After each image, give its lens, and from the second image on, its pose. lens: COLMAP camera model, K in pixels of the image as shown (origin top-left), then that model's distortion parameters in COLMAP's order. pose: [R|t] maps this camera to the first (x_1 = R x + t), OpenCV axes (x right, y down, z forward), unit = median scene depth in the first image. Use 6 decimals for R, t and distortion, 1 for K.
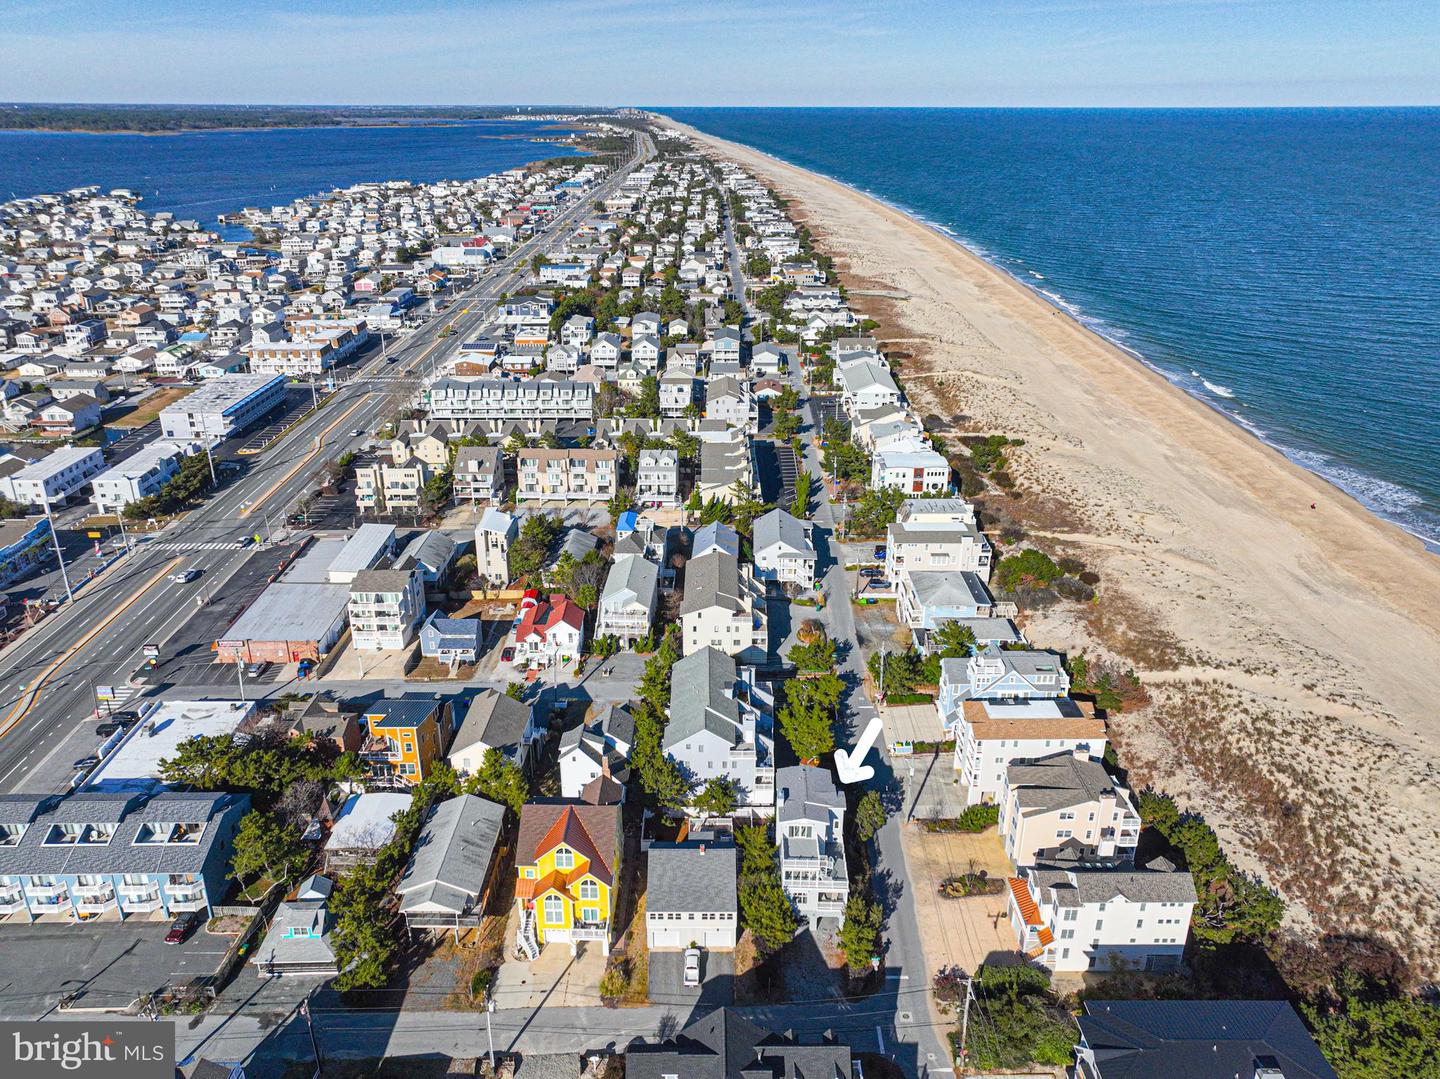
lens RADIAL K [[1070.6, 0, 689.3], [0, 1070.6, 533.1], [0, 0, 1]] dist [0.004499, 0.004519]
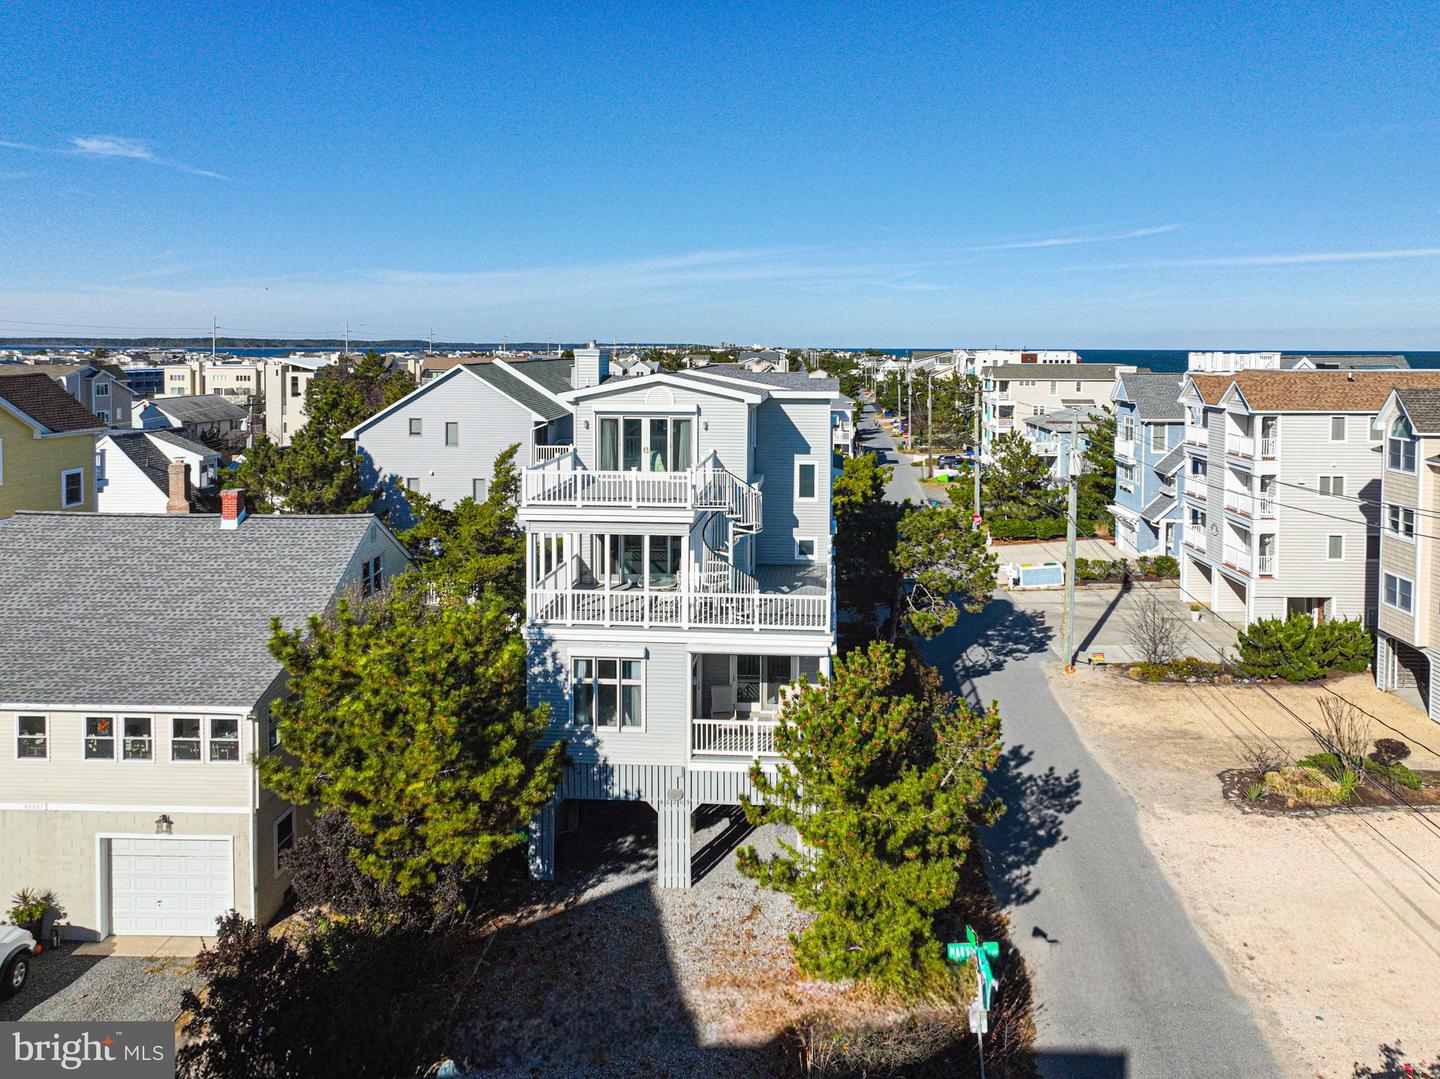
lens RADIAL K [[1080.5, 0, 757.1], [0, 1080.5, 385.8], [0, 0, 1]] dist [0.003578, 0.004347]
pose [[0.999515, 0.009978, -0.029485, 0.094650], [-0.020028, 0.931273, -0.363771, 0.246252], [0.023828, 0.364185, 0.931022, 0.531260]]
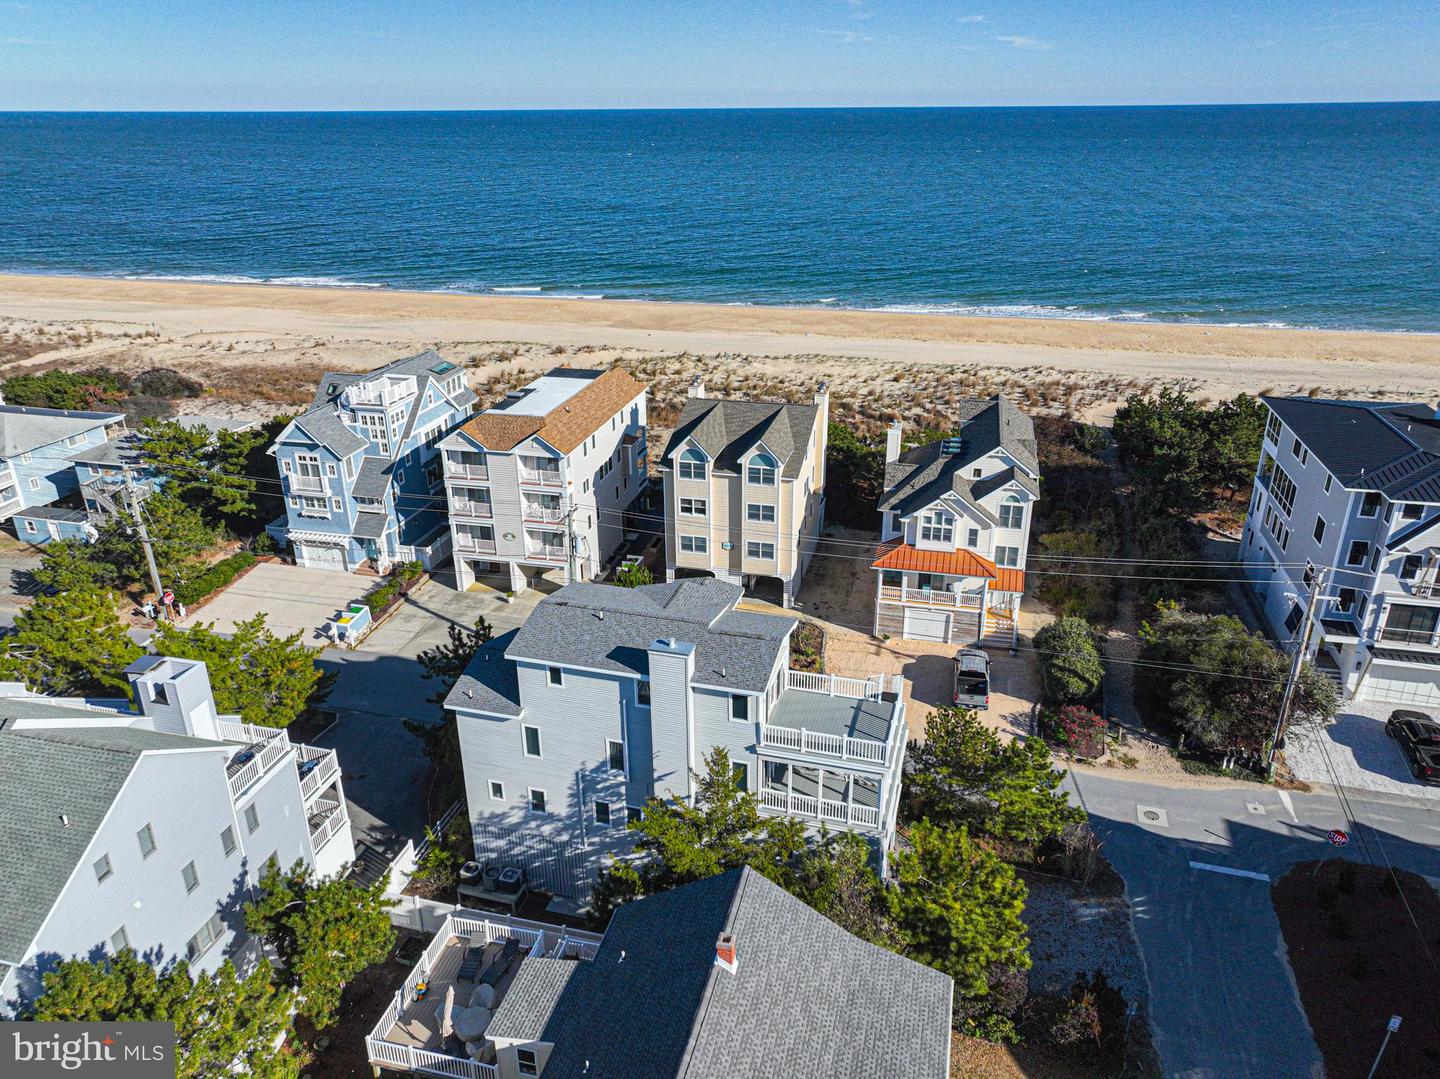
lens RADIAL K [[1012.8, 0, 745.2], [0, 1012.8, 543.5], [0, 0, 1]] dist [0.004469, 0.004374]
pose [[0.217406, -0.385504, 0.896728, -0.111136], [0.387181, 0.877394, 0.283322, 0.101889], [-0.896005, 0.285600, 0.340010, 0.615645]]
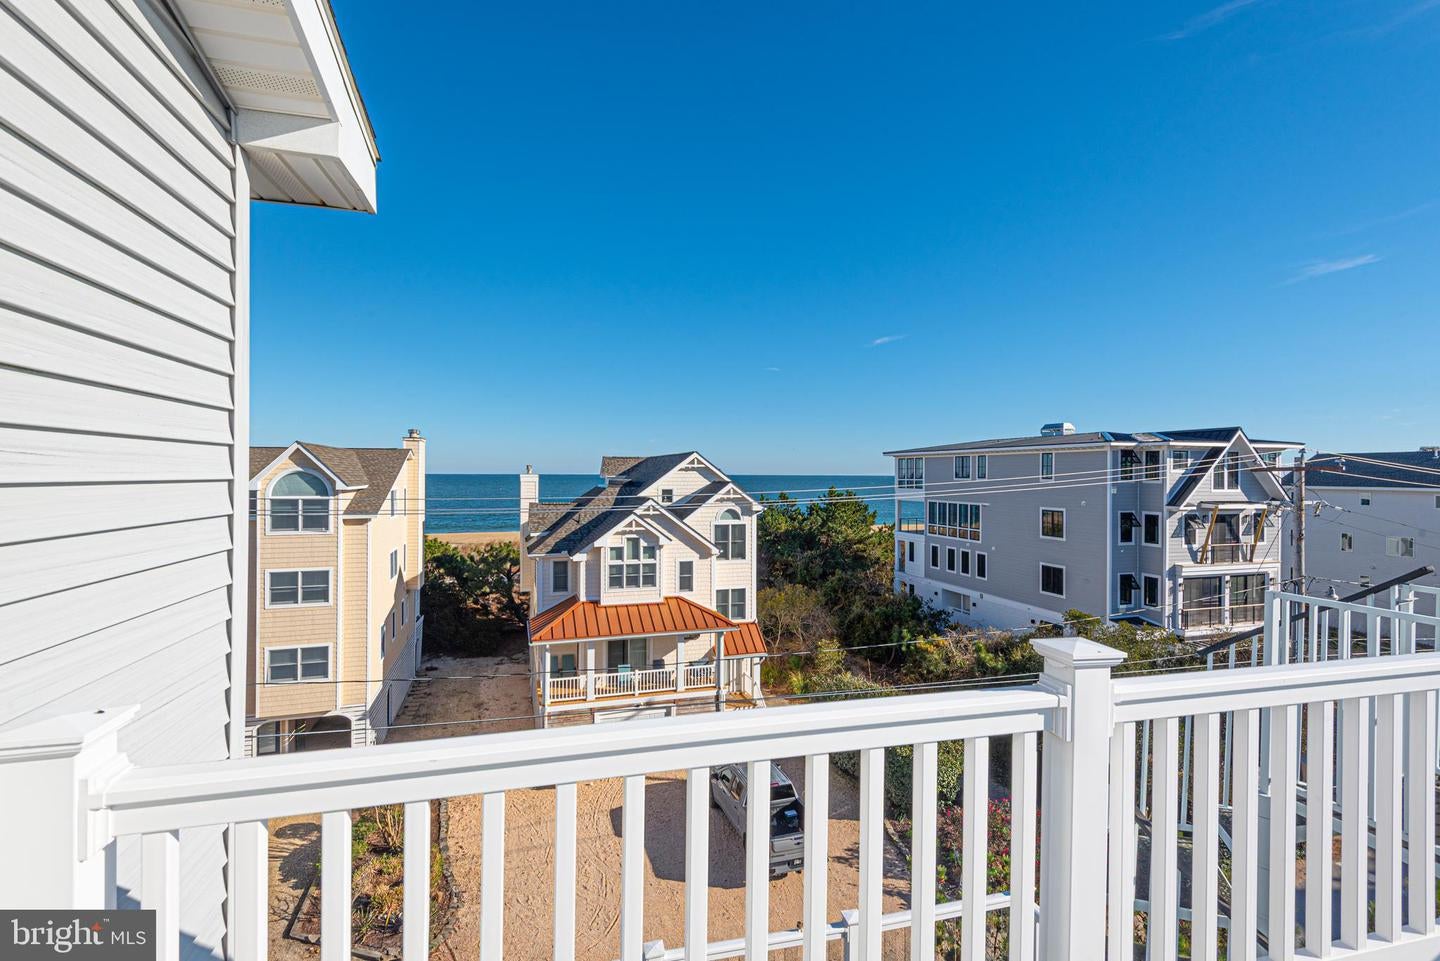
lens RADIAL K [[667.6, 0, 720.0], [0, 667.6, 480.5], [0, 0, 1]] dist [0.034076, -0.023774]
pose [[-0.304828, -0.004560, 0.952396, 0.074688], [0.377220, 0.917632, 0.125128, 0.193452], [-0.874520, 0.397406, -0.278000, 0.689113]]
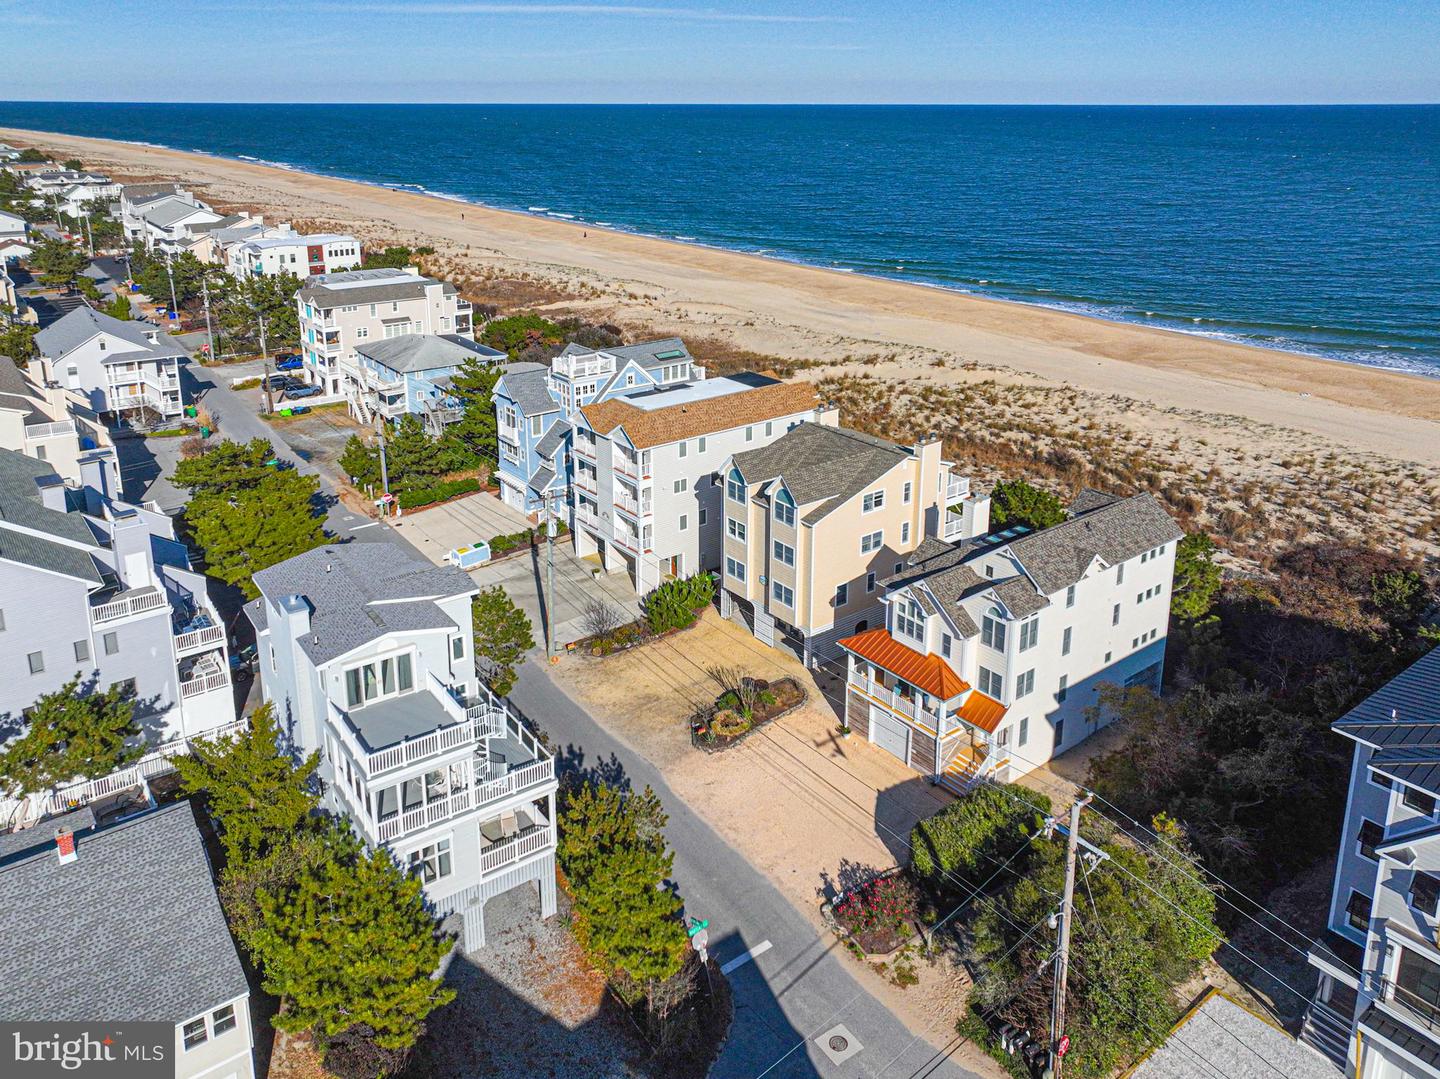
lens RADIAL K [[1110.5, 0, 728.0], [0, 1110.5, 367.9], [0, 0, 1]] dist [0.002579, 0.004527]
pose [[0.784659, -0.140434, 0.603812, -0.007778], [0.238208, 0.967529, -0.084526, 0.165020], [-0.572335, 0.210156, 0.792633, 0.435234]]
